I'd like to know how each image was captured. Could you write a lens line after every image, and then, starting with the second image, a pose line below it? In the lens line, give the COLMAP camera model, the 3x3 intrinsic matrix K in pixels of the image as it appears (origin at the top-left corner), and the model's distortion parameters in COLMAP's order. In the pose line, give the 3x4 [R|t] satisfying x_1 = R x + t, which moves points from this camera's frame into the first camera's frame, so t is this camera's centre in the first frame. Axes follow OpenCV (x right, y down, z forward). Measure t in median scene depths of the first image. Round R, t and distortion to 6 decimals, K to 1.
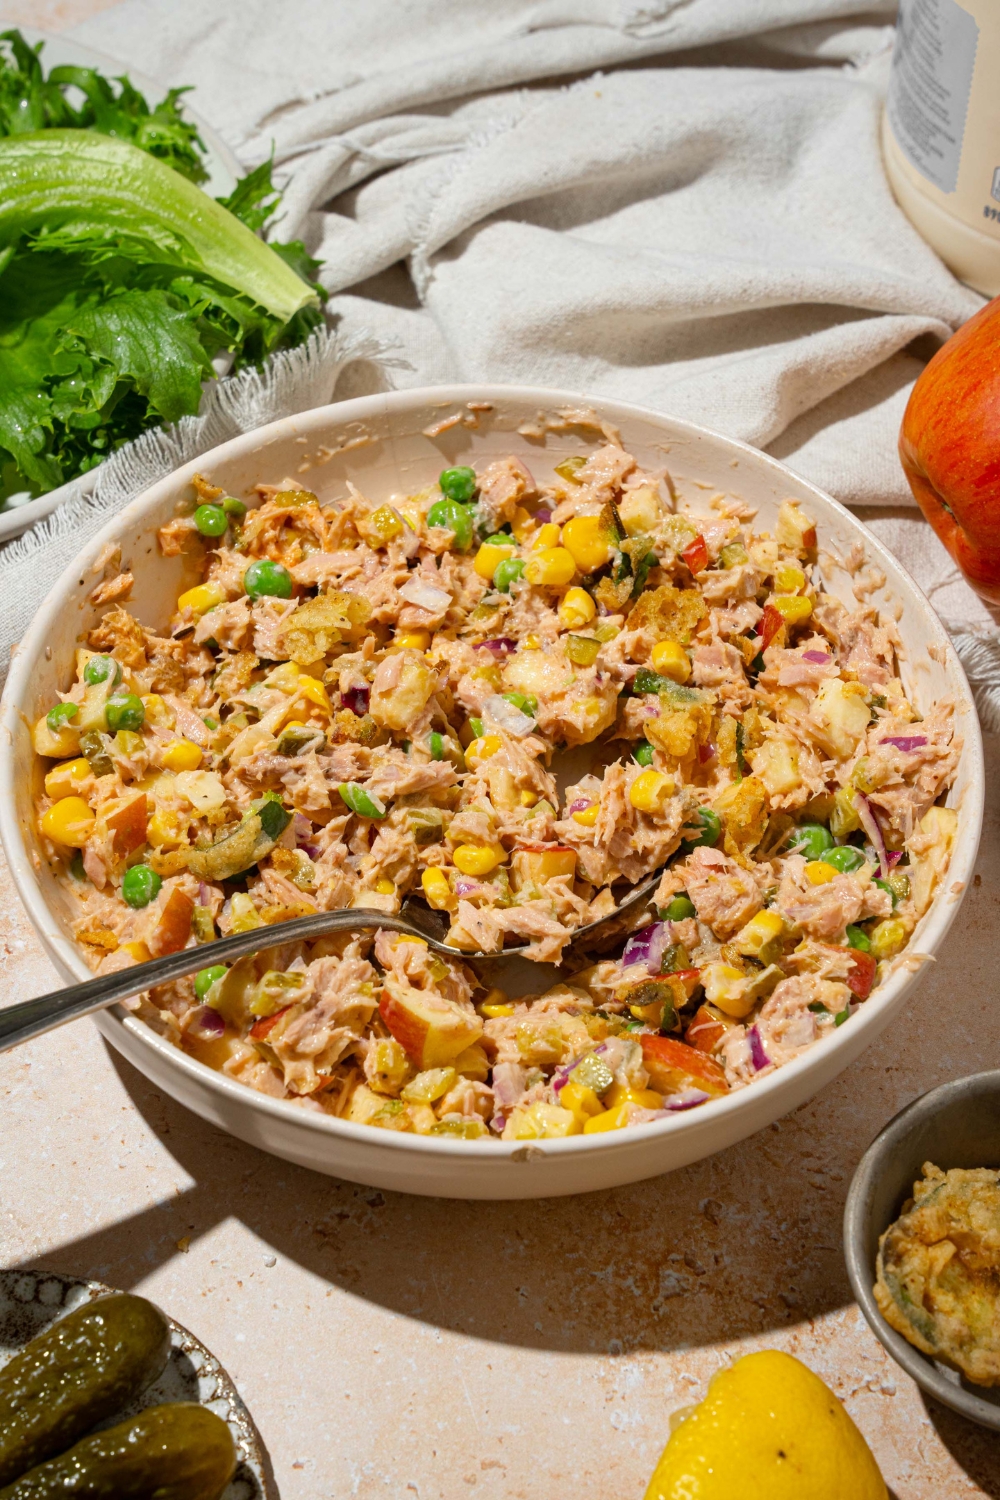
lens RADIAL K [[2887.3, 0, 500.0], [0, 2887.3, 750.0], [0, 0, 1]] dist [0.108372, 0.432343]
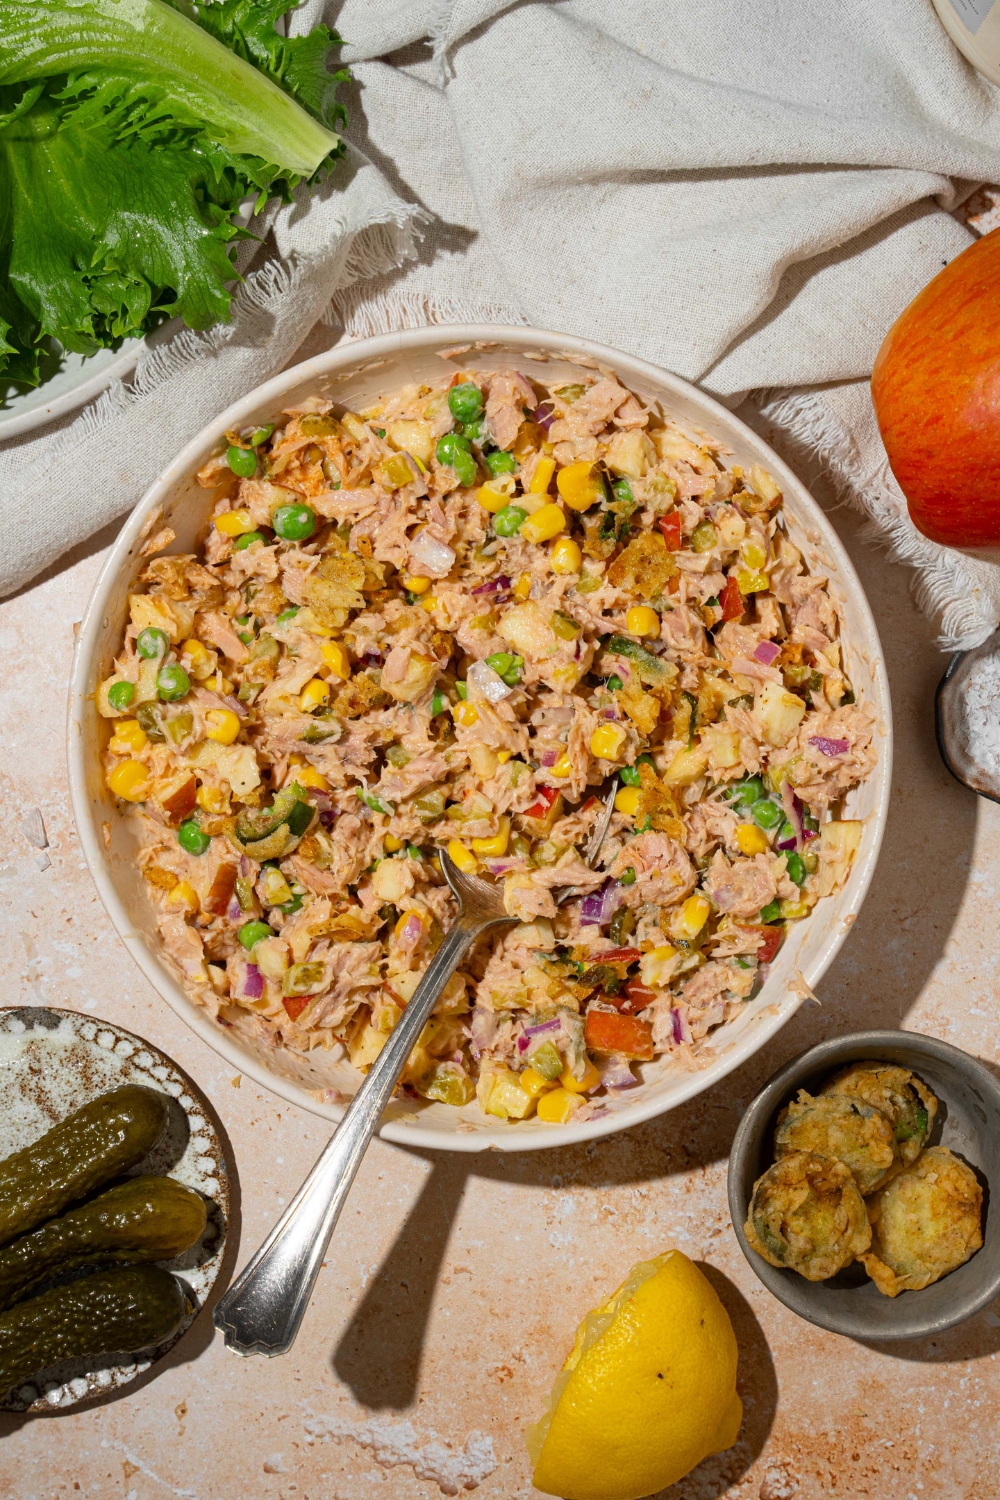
lens RADIAL K [[2785.1, 0, 489.3], [0, 2785.1, 720.5], [0, 0, 1]] dist [0.143952, 0.314265]
pose [[0.999026, 0.043102, -0.009446, 0.010546], [-0.027919, 0.783228, 0.621107, -0.719712], [0.034169, -0.620238, 0.783669, 0.103706]]
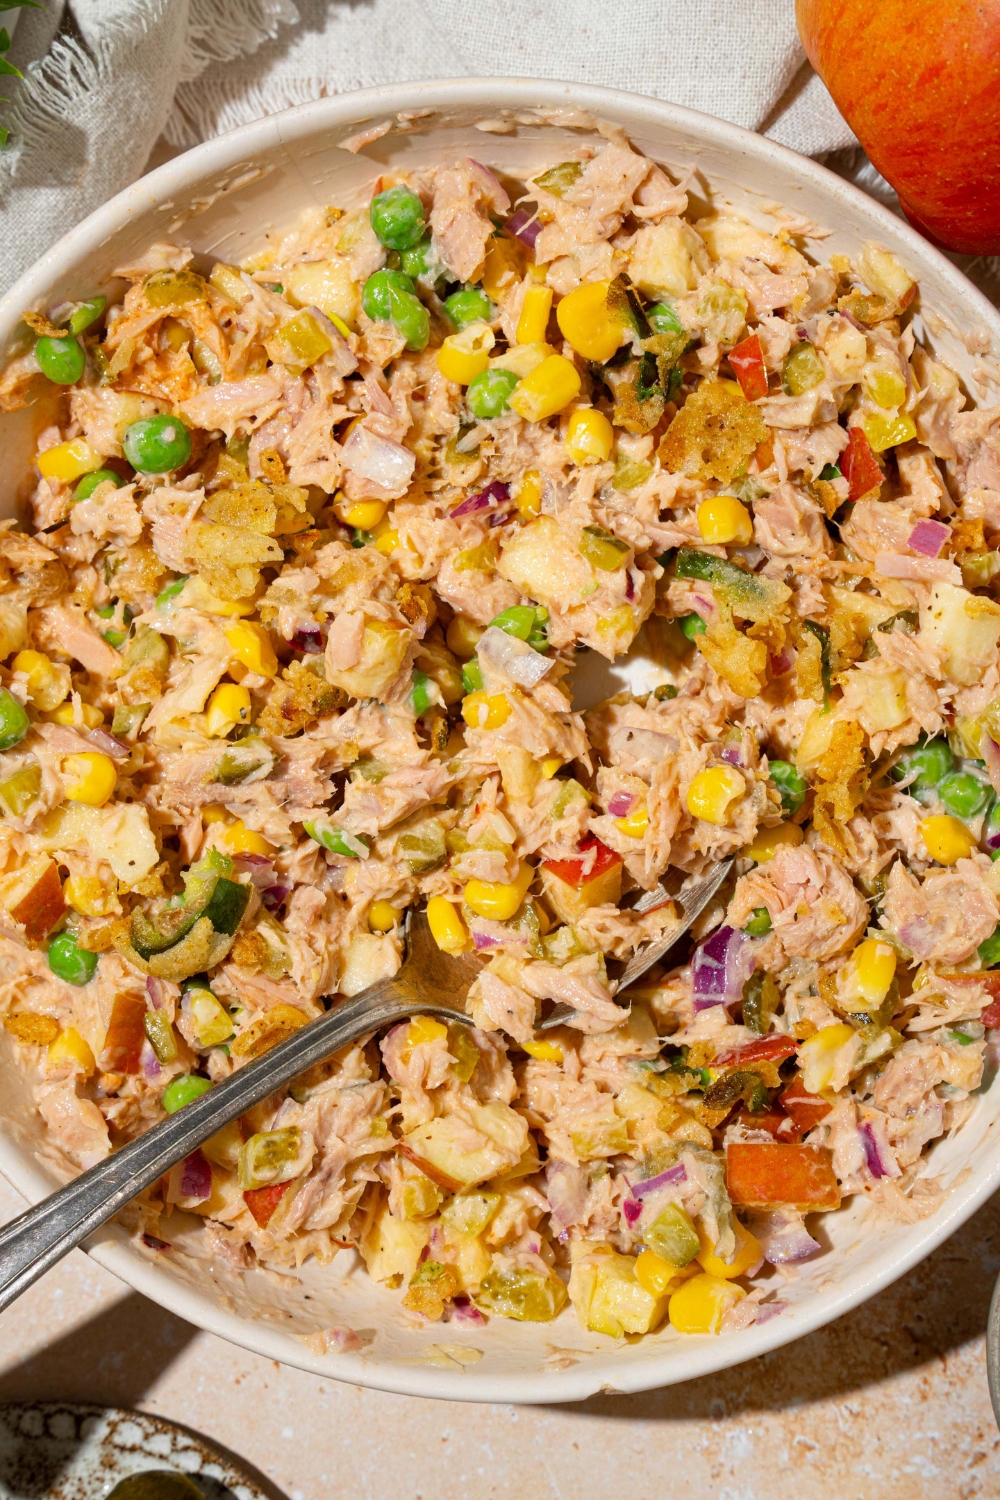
lens RADIAL K [[2785.1, 0, 489.3], [0, 2785.1, 720.5], [0, 0, 1]] dist [0.143952, 0.314265]
pose [[0.994118, -0.099259, -0.043317, 0.026854], [0.105082, 0.787310, 0.607536, -0.443491], [-0.026199, -0.608515, 0.793110, 0.428839]]
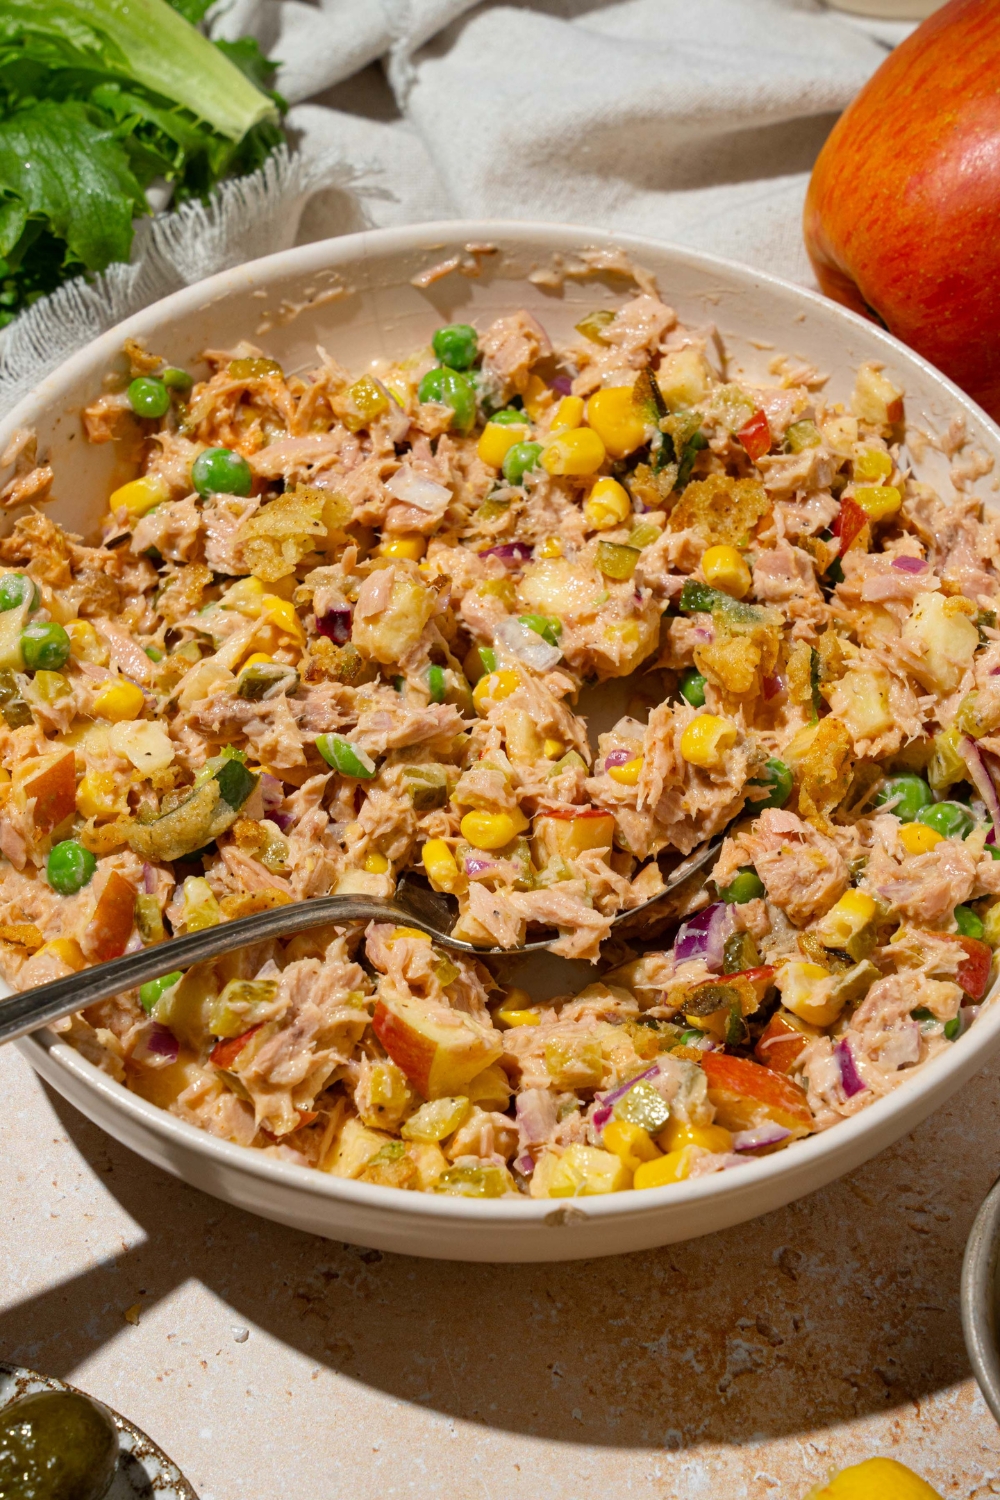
lens RADIAL K [[3040.1, 0, 503.5], [0, 3040.1, 804.4], [0, 0, 1]] dist [0.132570, 0.342838]
pose [[0.999859, -0.013014, 0.010573, -0.012985], [0.012187, 0.997122, 0.074826, -0.031156], [-0.011517, -0.074687, 0.997141, 0.158183]]
